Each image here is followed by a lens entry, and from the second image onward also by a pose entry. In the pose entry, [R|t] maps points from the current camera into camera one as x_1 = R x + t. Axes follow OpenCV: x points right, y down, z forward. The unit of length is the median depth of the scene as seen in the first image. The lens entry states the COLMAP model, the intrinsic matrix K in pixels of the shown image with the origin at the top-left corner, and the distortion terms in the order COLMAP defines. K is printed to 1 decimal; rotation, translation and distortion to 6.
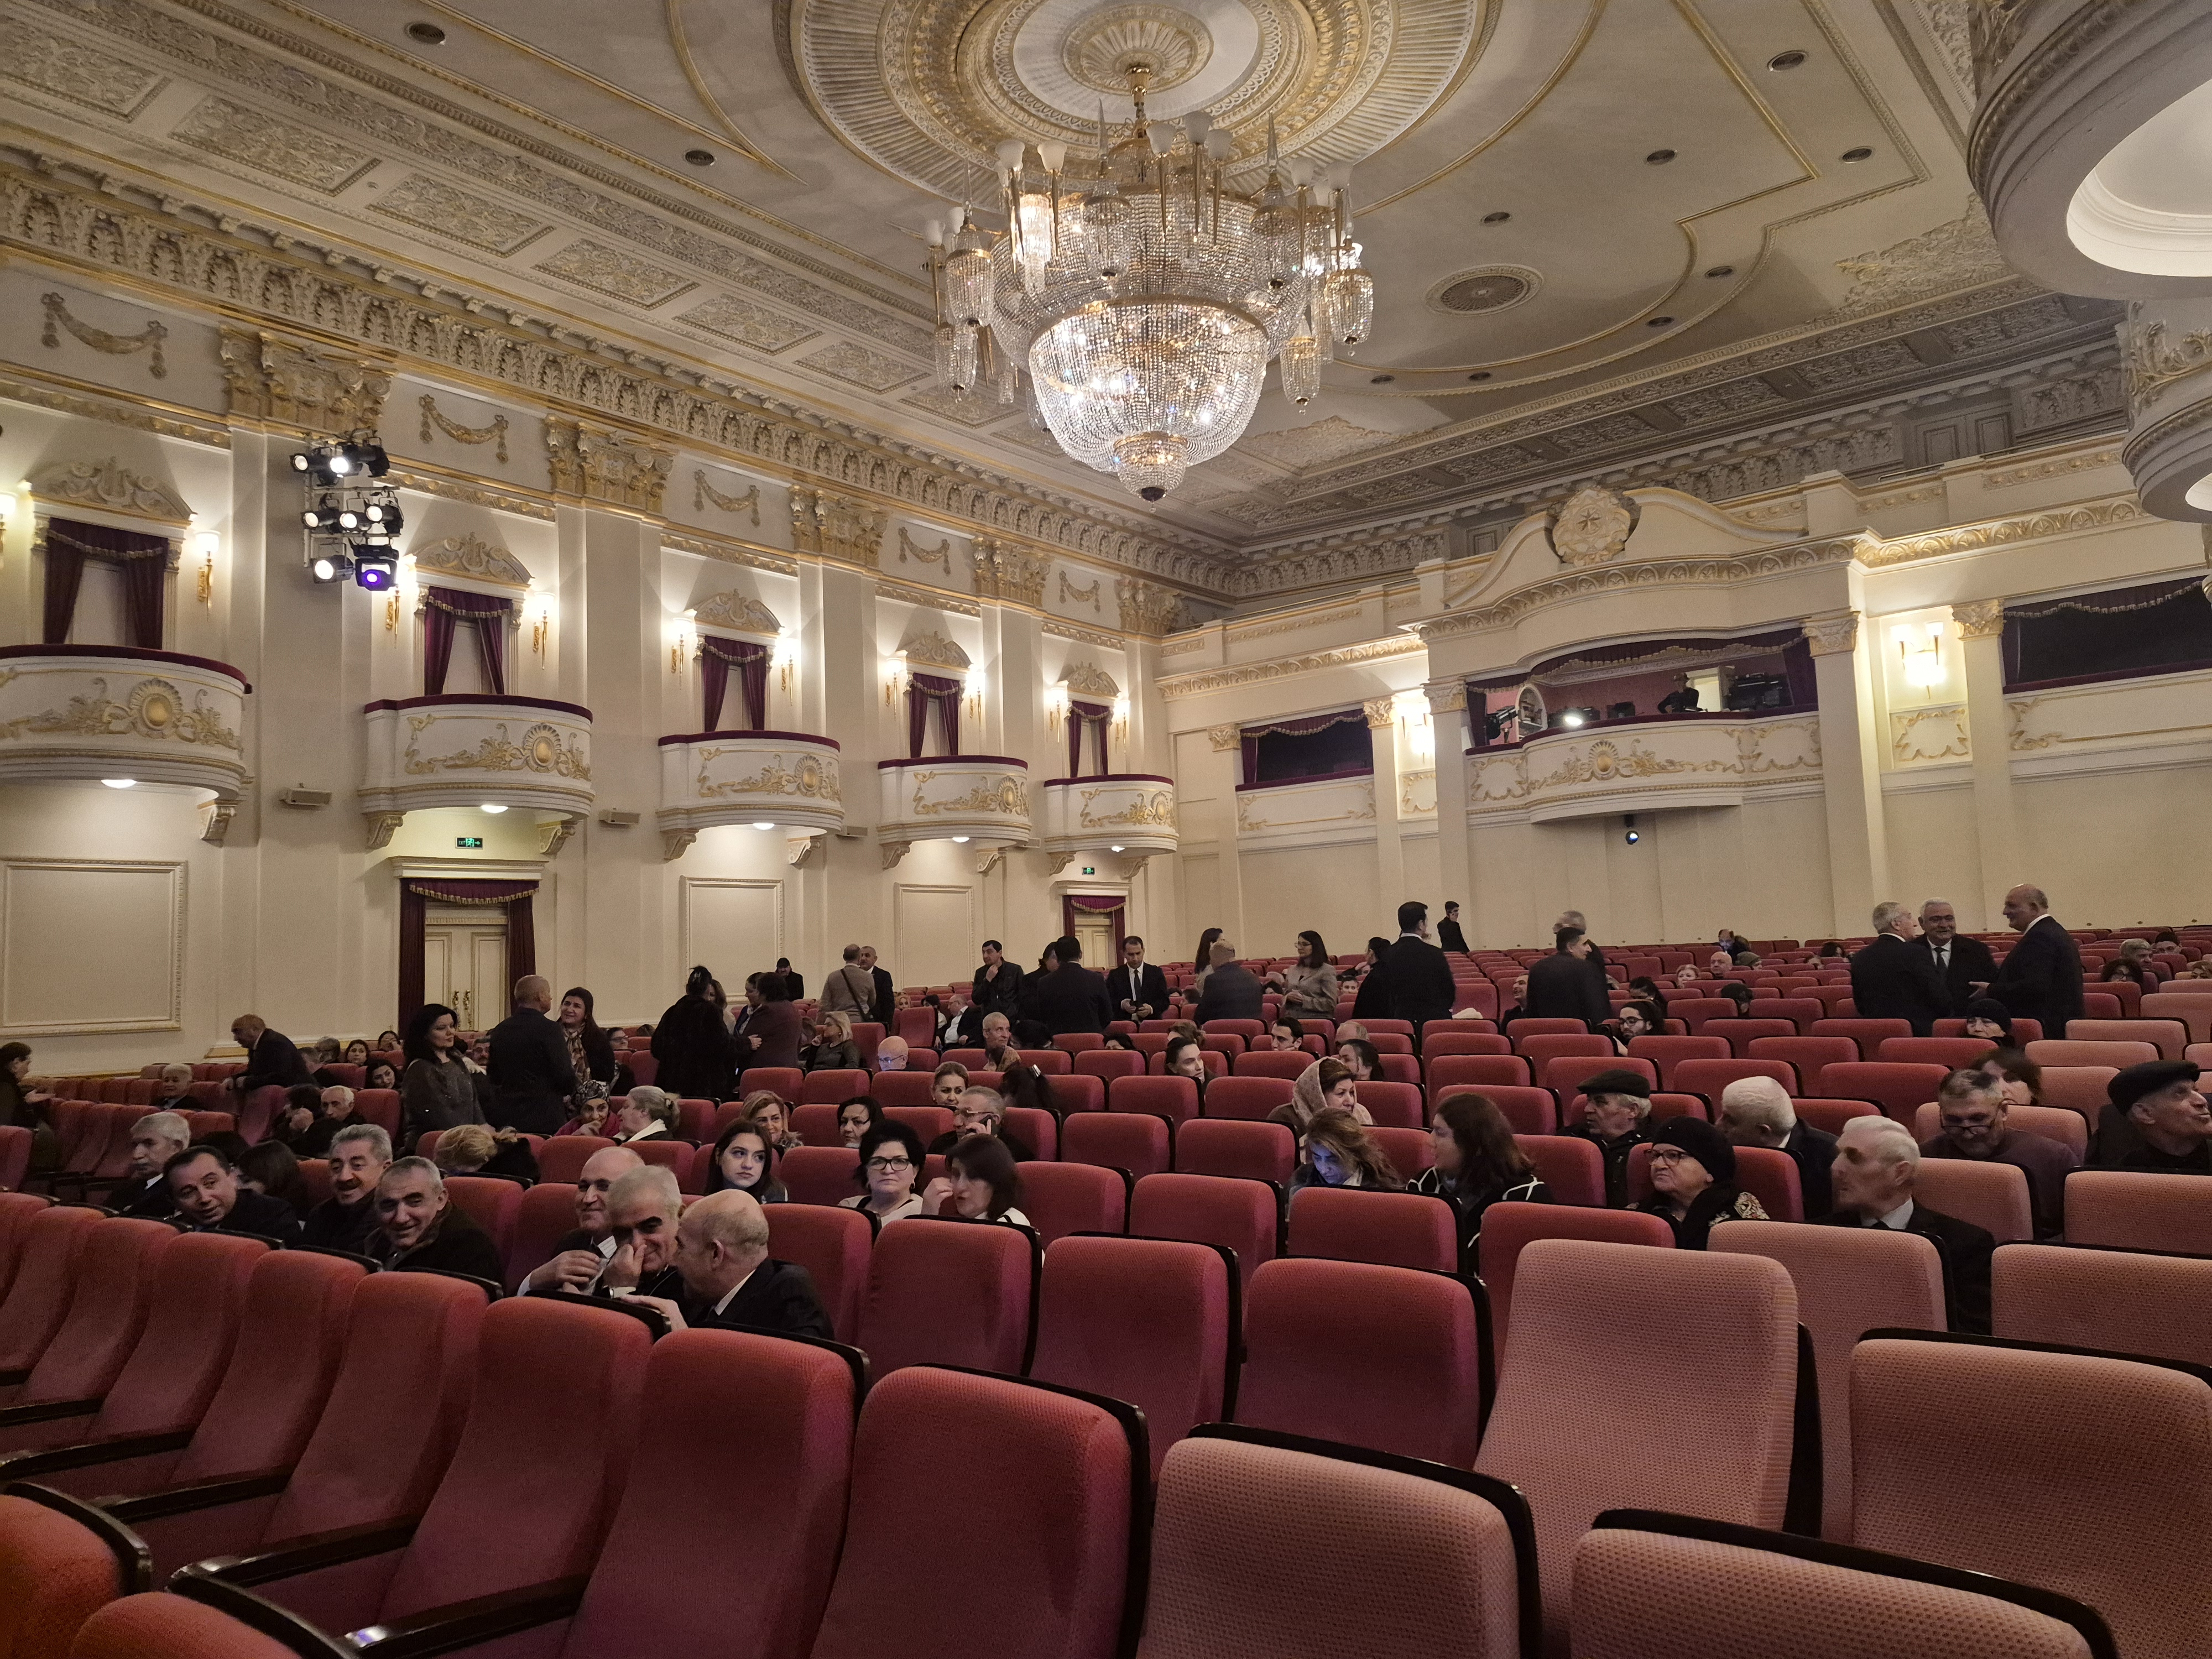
lens RADIAL K [[1488.8, 0, 1066.7], [0, 1488.8, 834.5], [0, 0, 1]] dist [0.004593, 0.001347]
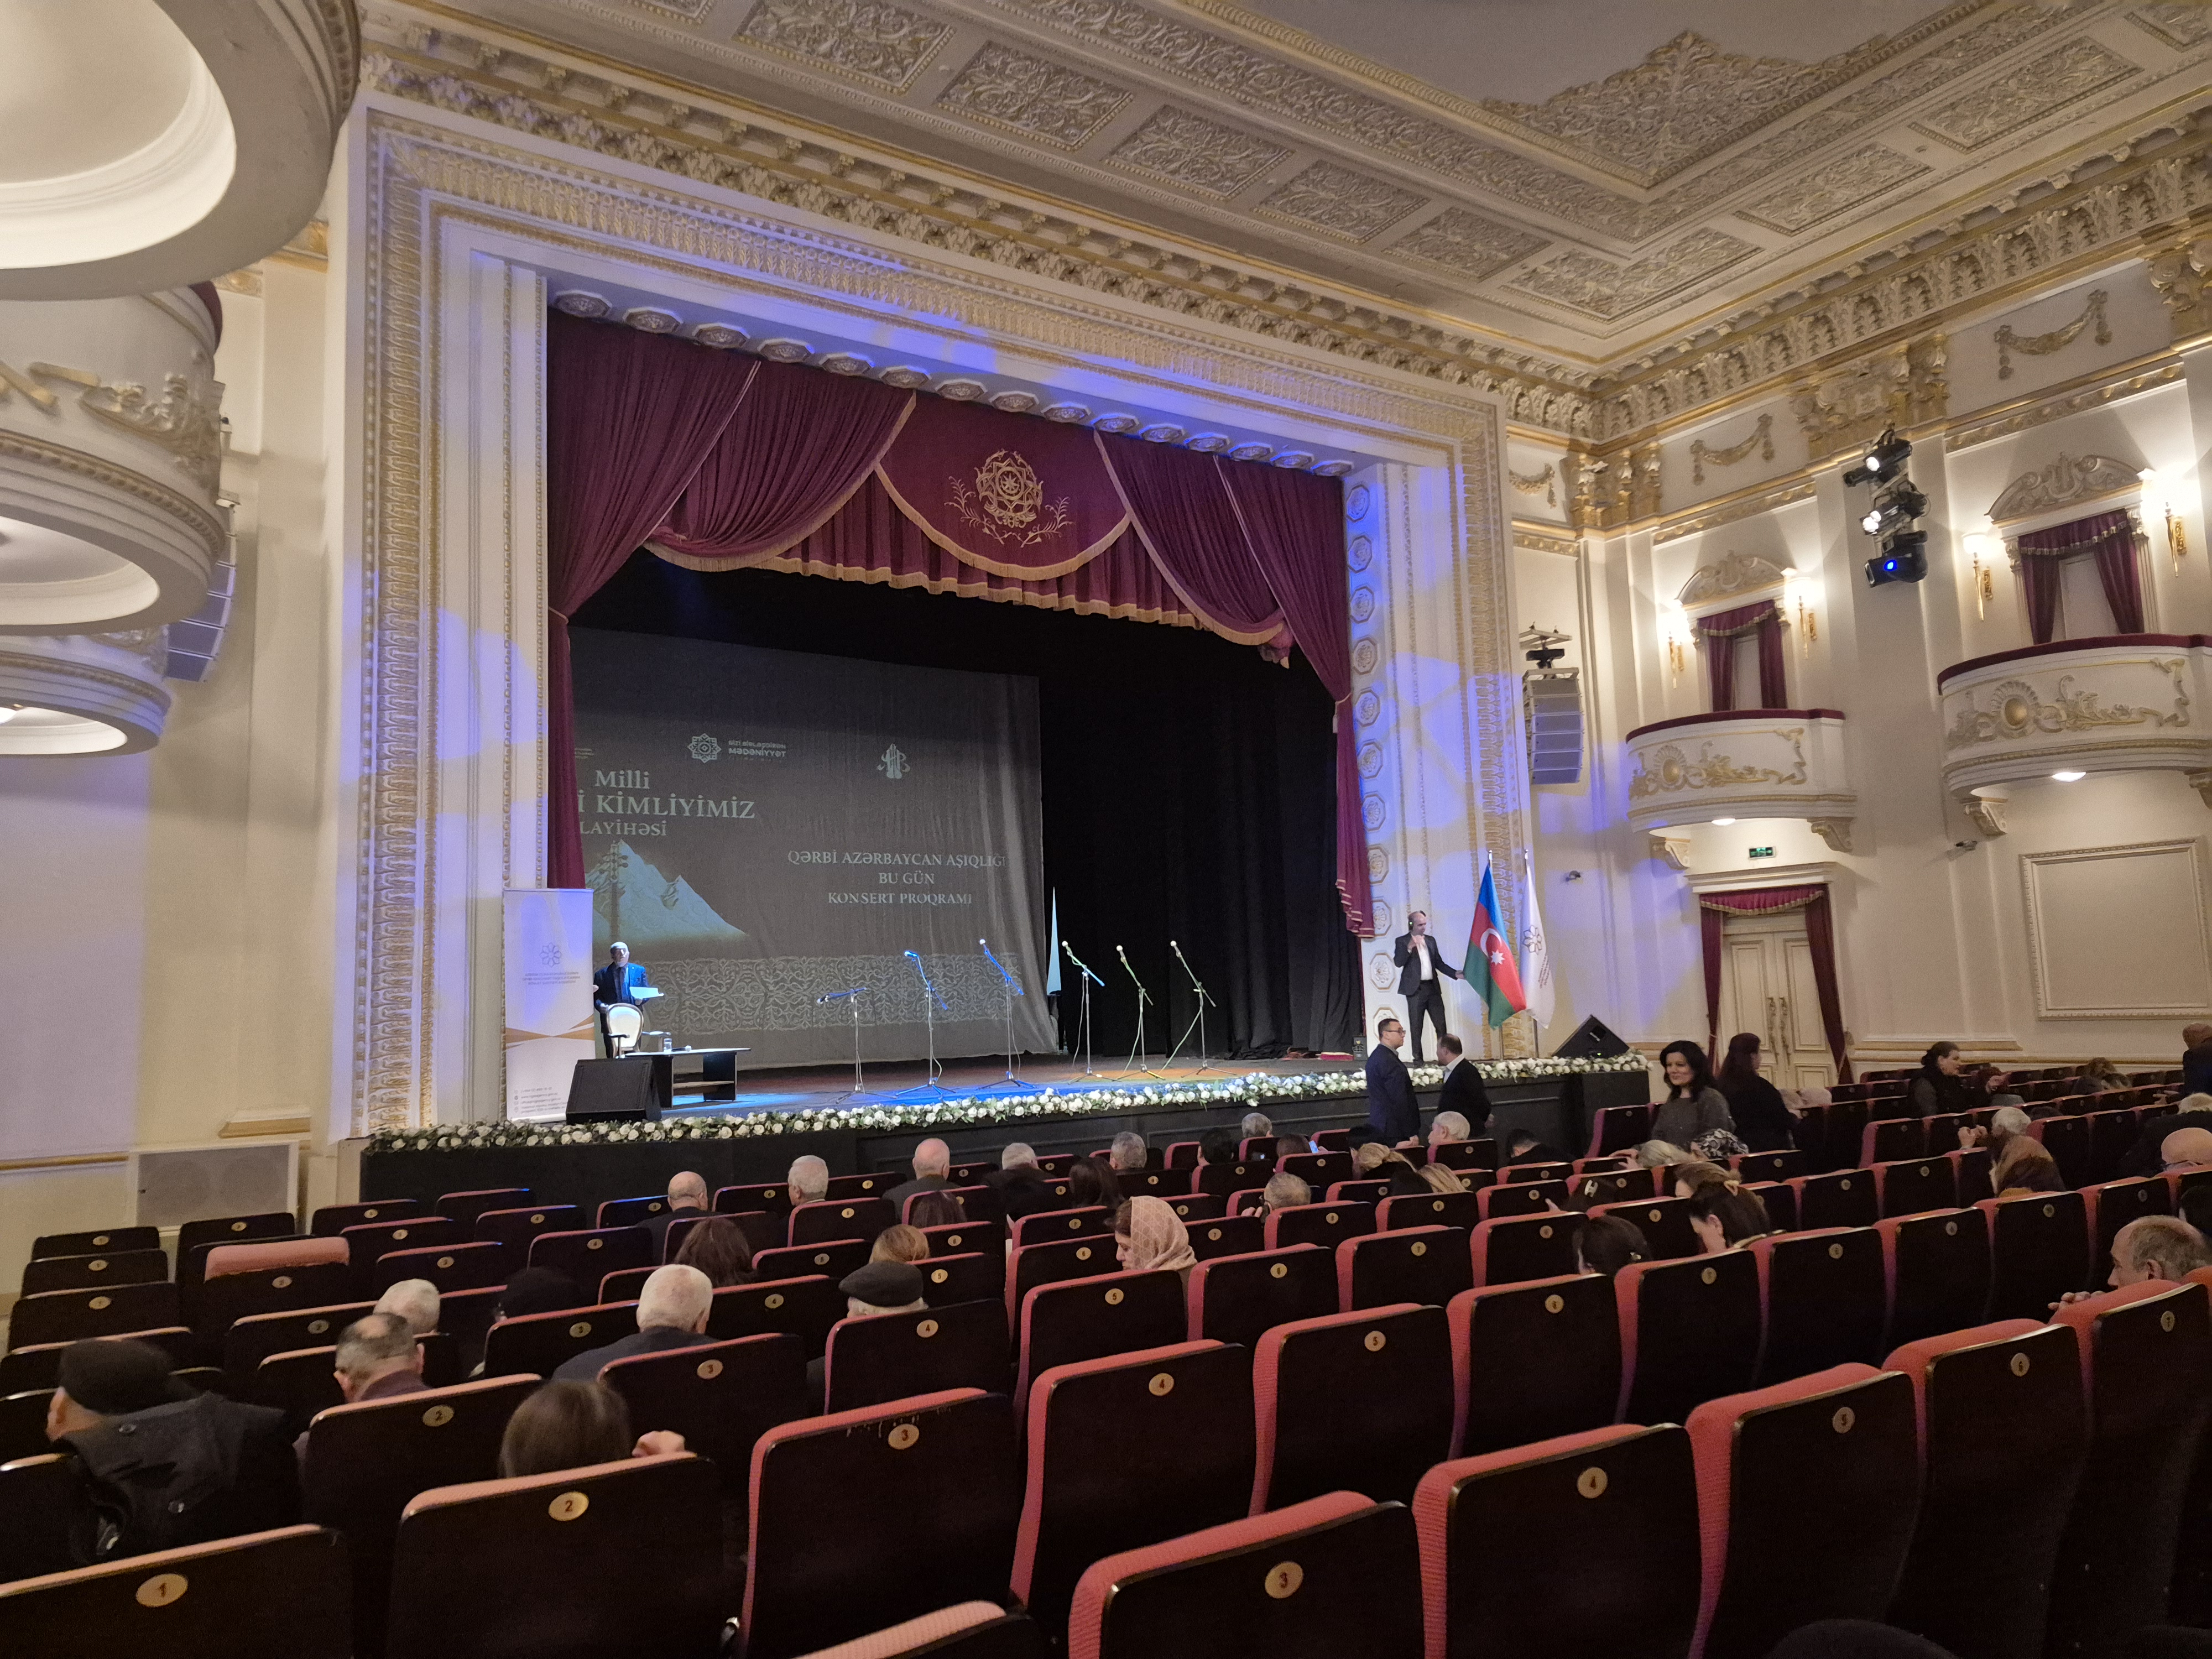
lens RADIAL K [[1488.8, 0, 1066.7], [0, 1488.8, 834.5], [0, 0, 1]] dist [0.004593, 0.001347]
pose [[-0.284175, -0.074244, -0.955893, 0.653552], [0.121002, 0.986248, -0.112574, 0.046767], [0.951106, -0.147656, -0.271283, 0.764781]]
